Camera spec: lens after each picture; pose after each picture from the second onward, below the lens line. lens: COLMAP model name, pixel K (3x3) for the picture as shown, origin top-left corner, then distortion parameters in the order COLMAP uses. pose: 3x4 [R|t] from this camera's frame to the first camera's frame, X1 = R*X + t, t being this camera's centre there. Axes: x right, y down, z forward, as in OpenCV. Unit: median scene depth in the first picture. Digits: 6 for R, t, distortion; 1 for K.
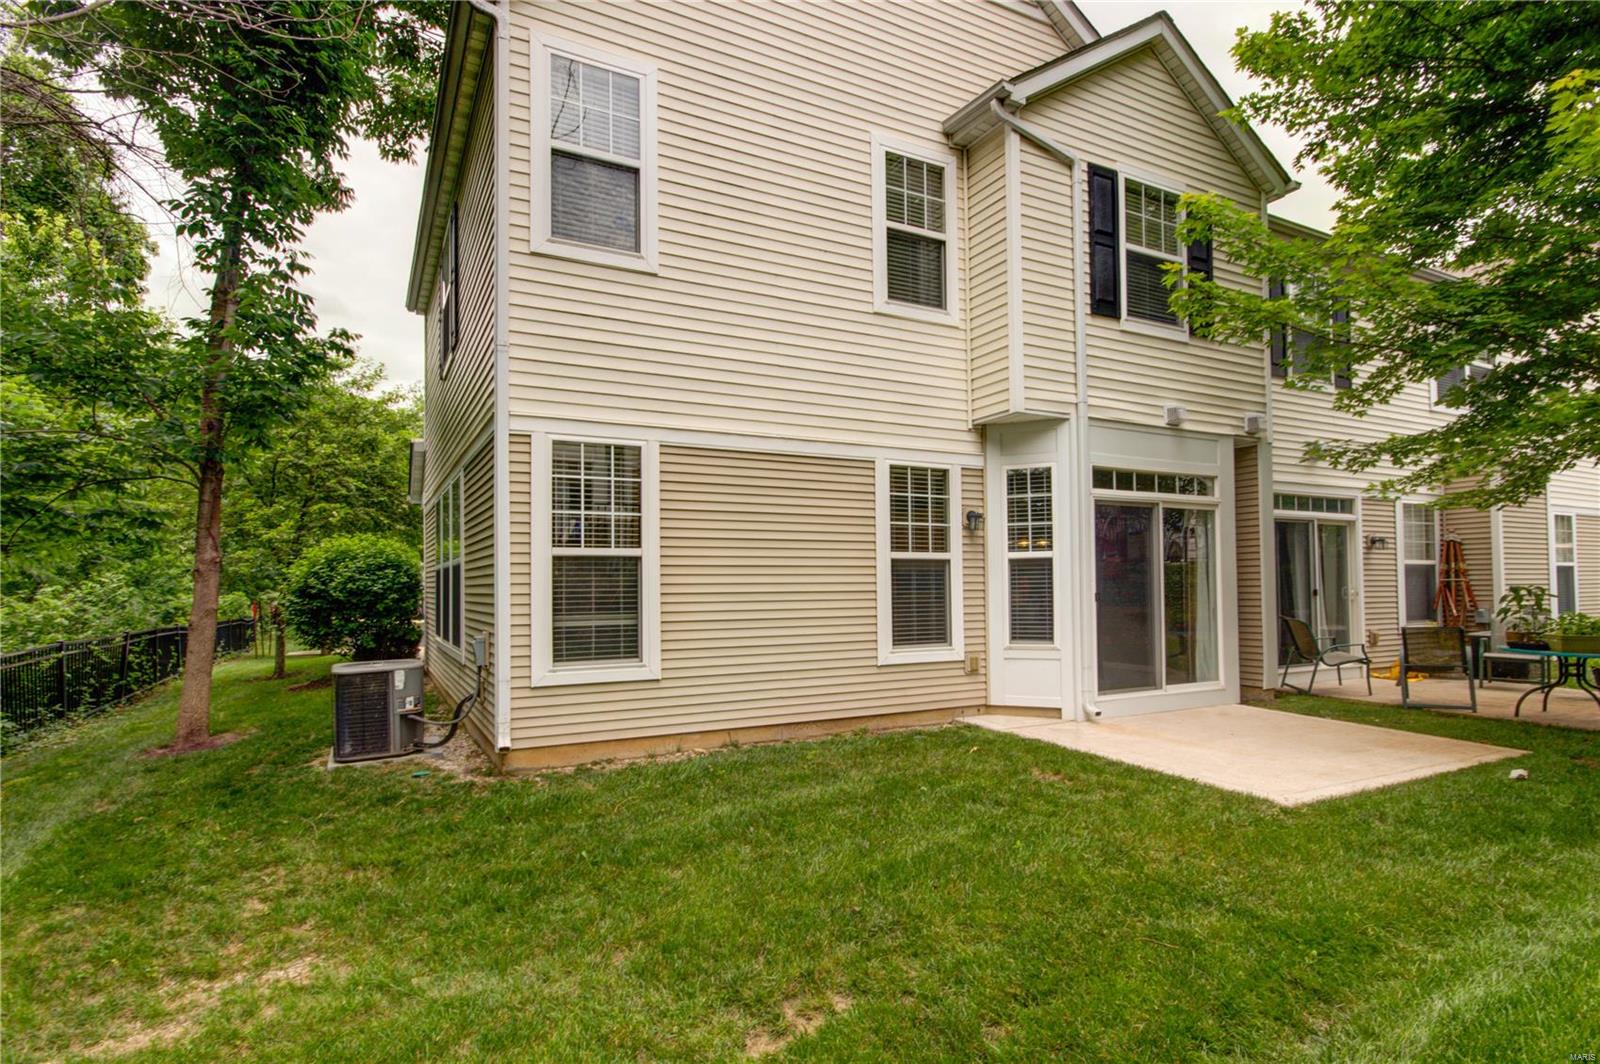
lens RADIAL K [[812.0, 0, 803.3], [0, 812.0, 548.2], [0, 0, 1]] dist [0.009953, -0.007918]
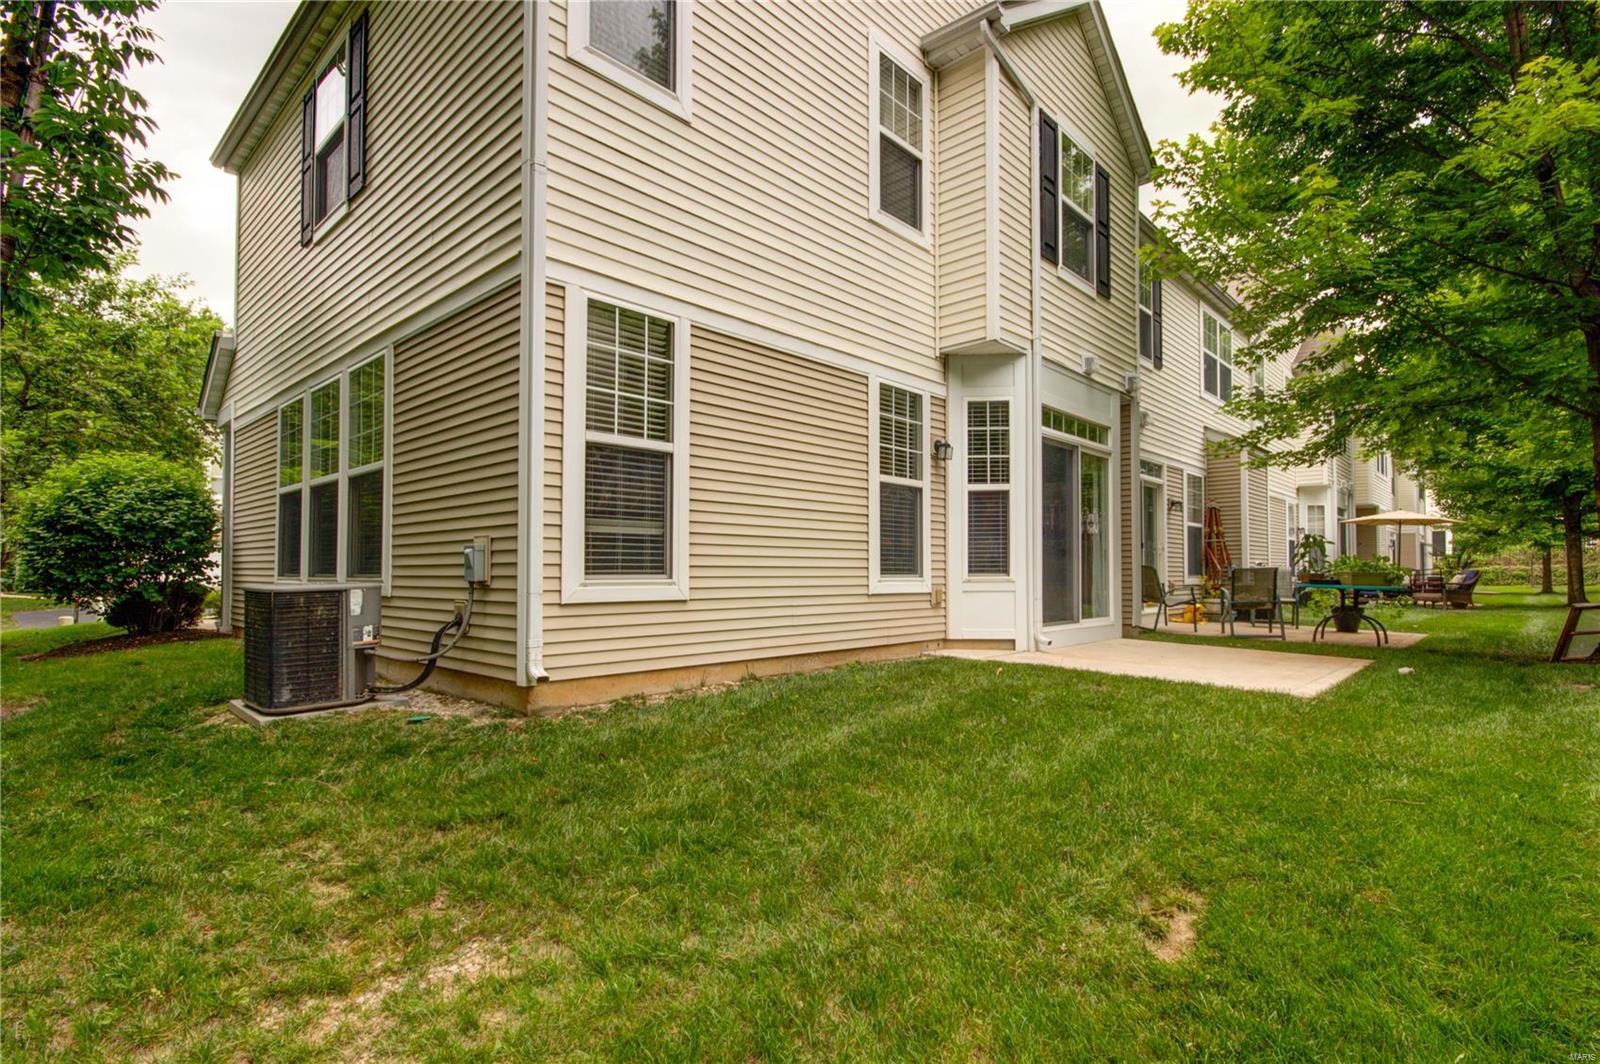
lens RADIAL K [[812.0, 0, 804.2], [0, 812.0, 530.1], [0, 0, 1]] dist [0.009953, -0.007918]
pose [[0.950457, 0.012748, 0.310595, -0.272336], [-0.011224, 0.999915, -0.006691, 0.077175], [-0.310653, 0.002874, 0.950519, 0.129741]]
